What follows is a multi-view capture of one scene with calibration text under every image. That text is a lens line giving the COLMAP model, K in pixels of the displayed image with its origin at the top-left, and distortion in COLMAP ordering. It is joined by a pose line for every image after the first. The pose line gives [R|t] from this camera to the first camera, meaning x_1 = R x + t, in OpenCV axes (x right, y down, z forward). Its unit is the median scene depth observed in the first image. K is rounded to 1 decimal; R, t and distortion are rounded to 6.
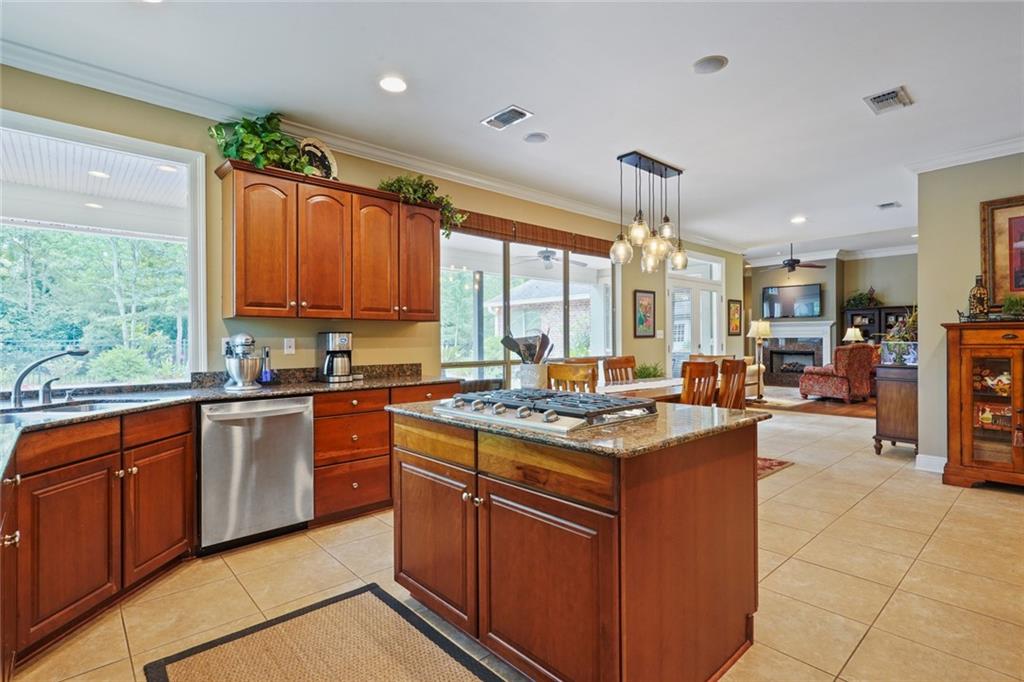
lens RADIAL K [[495.3, 0, 512.0], [0, 495.3, 341.0], [0, 0, 1]] dist [0.003823, 0.001844]
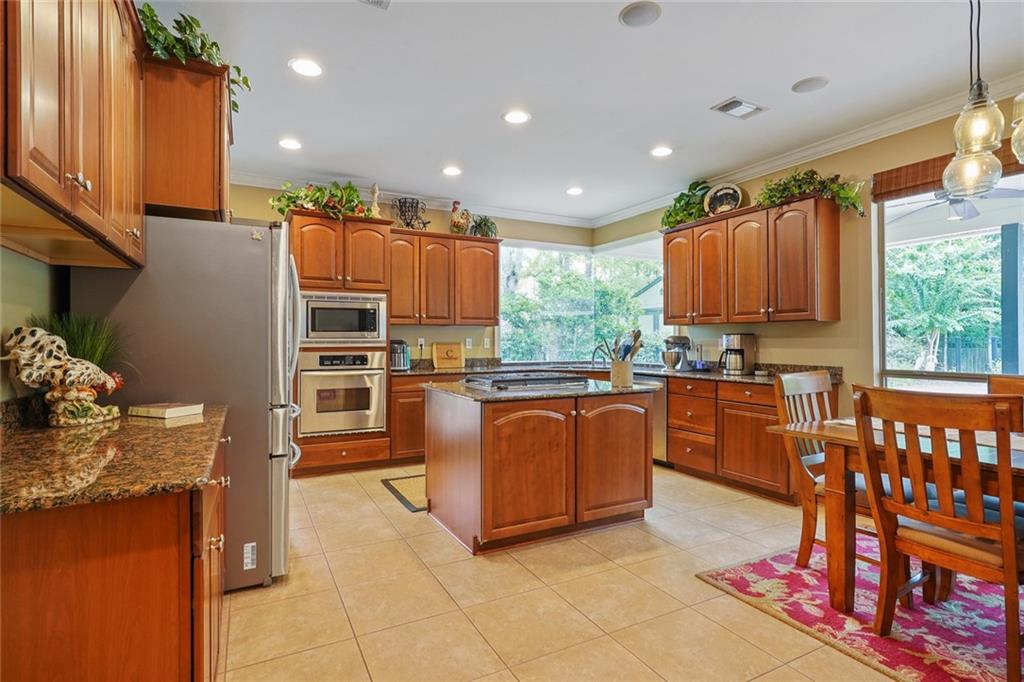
lens RADIAL K [[495.3, 0, 512.0], [0, 495.3, 341.0], [0, 0, 1]] dist [0.003823, 0.001844]
pose [[-0.232062, 0.006280, -0.972681, 0.924568], [-0.000997, 0.999977, 0.006694, -0.007498], [0.972701, 0.002524, -0.232050, 0.721736]]
